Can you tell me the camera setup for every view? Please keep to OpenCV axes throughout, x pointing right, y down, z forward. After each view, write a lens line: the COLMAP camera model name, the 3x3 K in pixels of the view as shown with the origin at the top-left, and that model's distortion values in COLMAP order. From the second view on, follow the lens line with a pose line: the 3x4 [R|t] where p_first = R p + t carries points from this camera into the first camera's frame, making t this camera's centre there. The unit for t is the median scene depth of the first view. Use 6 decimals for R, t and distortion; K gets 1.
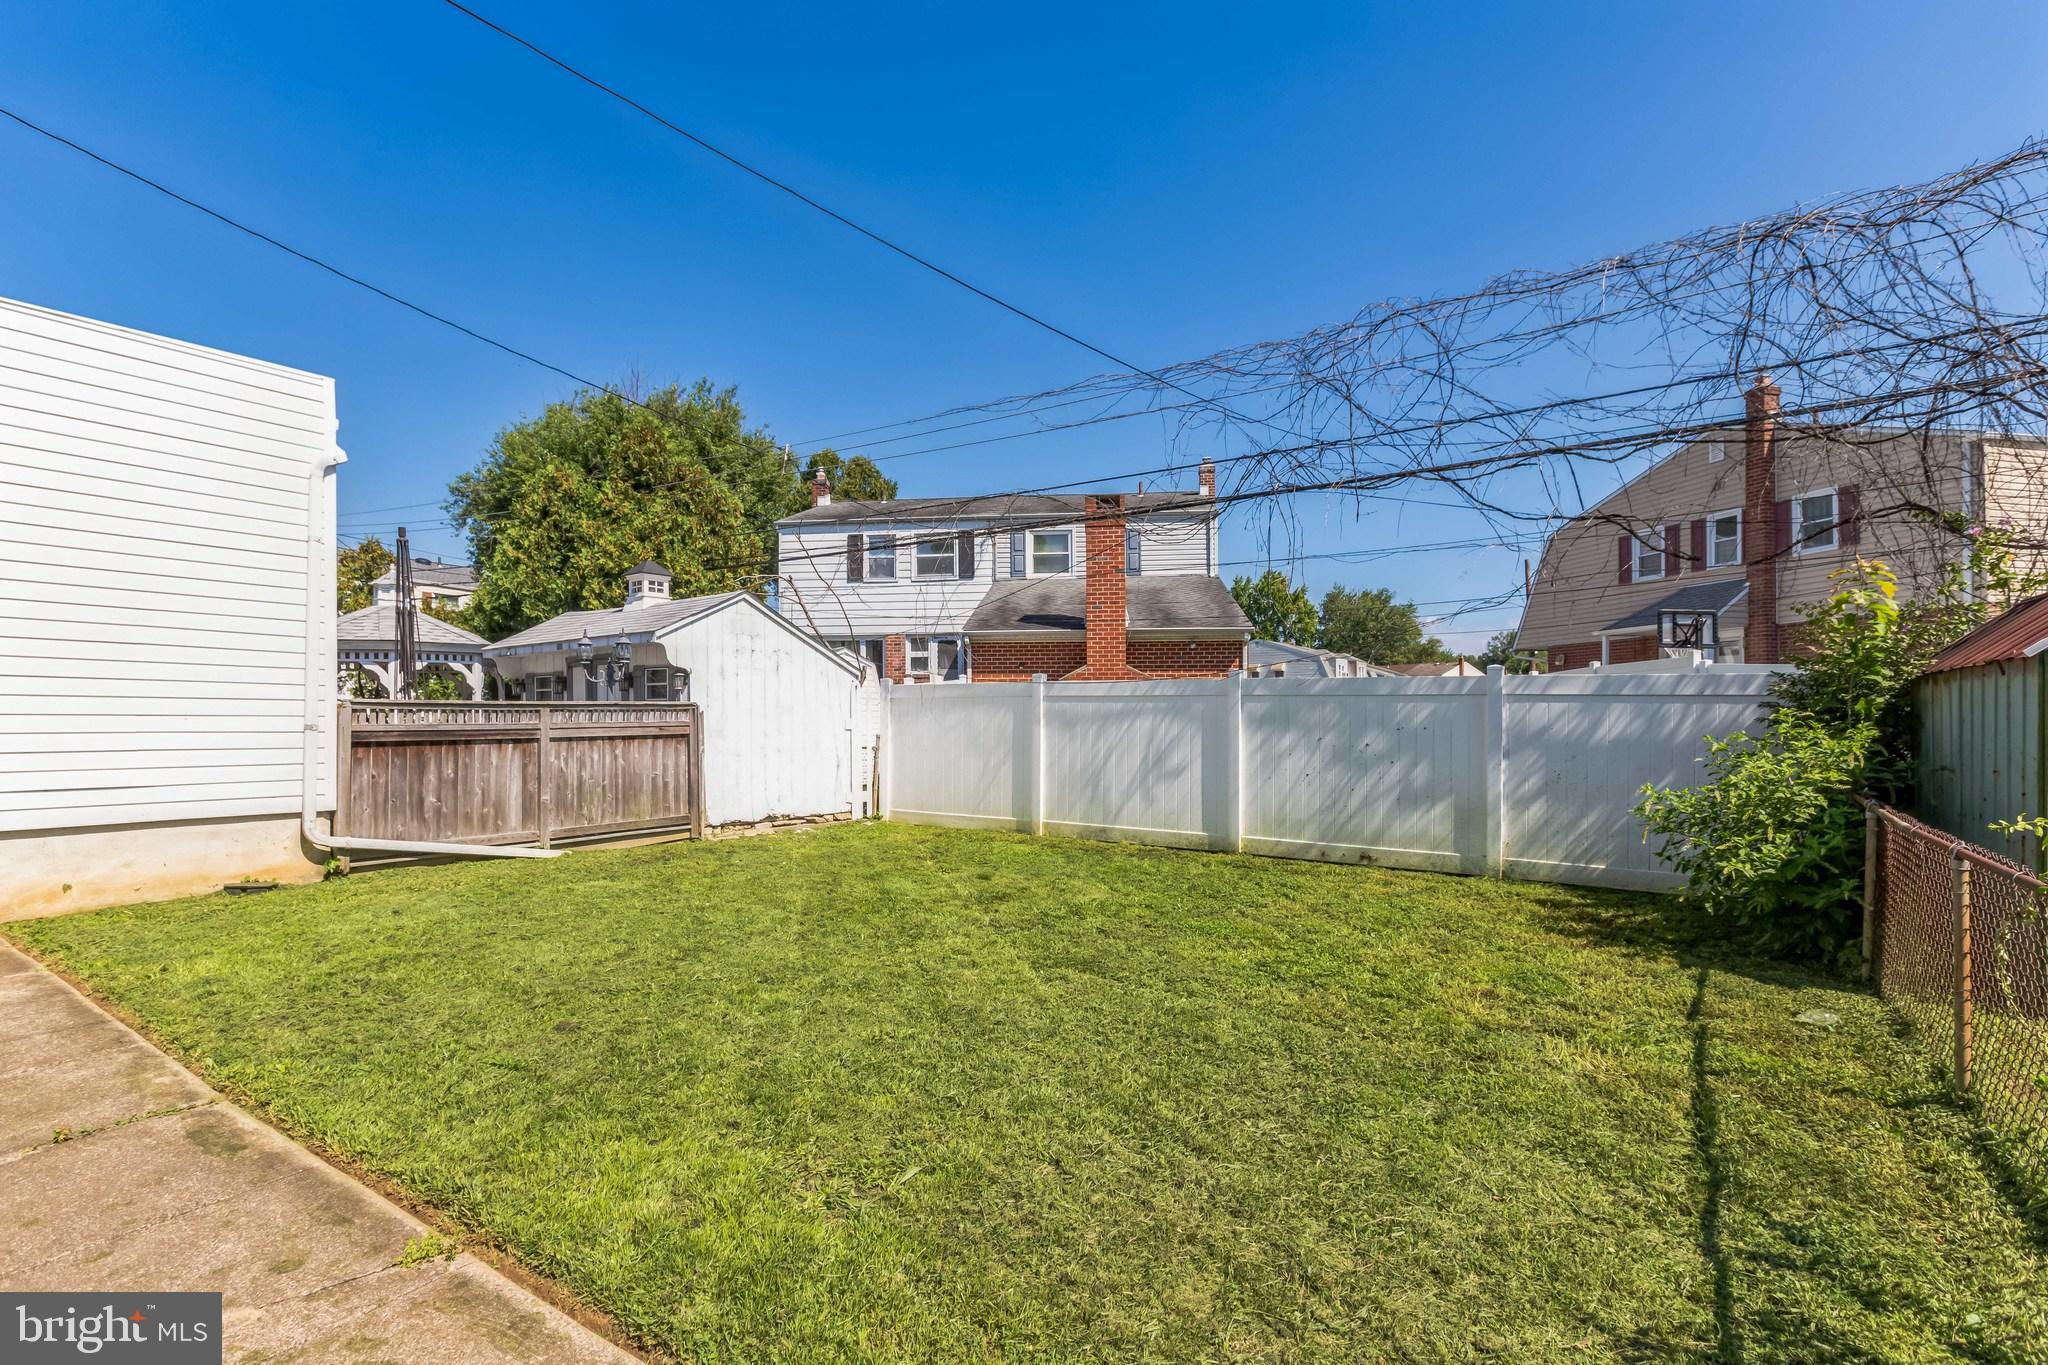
lens RADIAL K [[933.6, 0, 1014.4], [0, 933.6, 684.7], [0, 0, 1]] dist [0.001260, 0.000029]
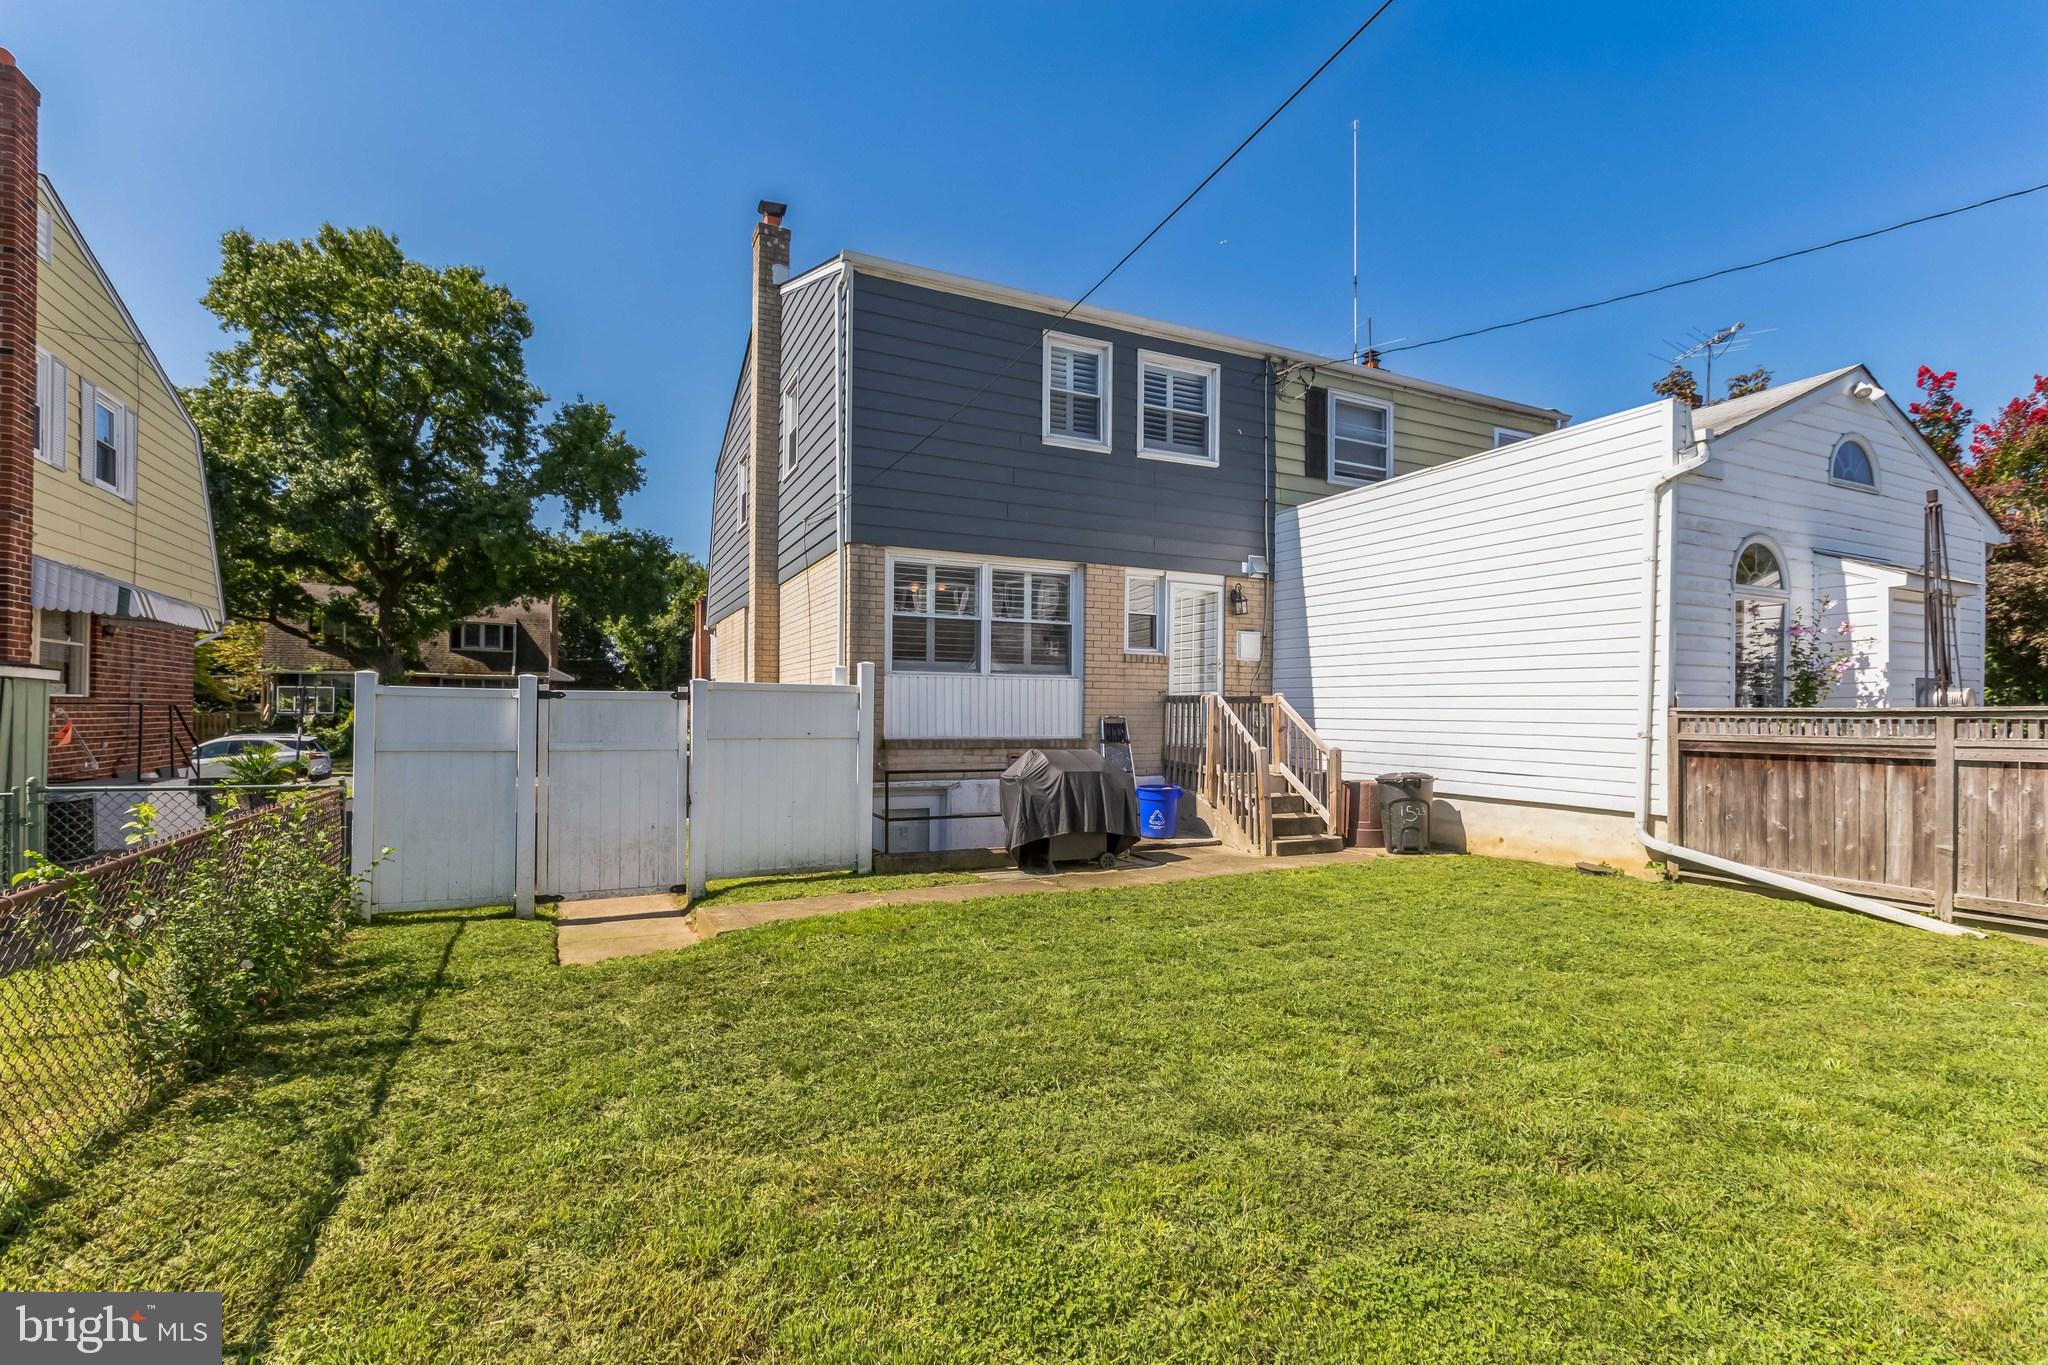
lens RADIAL K [[933.6, 0, 1014.4], [0, 933.6, 684.7], [0, 0, 1]] dist [0.001260, 0.000029]
pose [[-0.498022, -0.029151, -0.866674, 0.488160], [0.023501, 0.998614, -0.047093, 0.018817], [0.866846, -0.043821, -0.496647, 0.817350]]
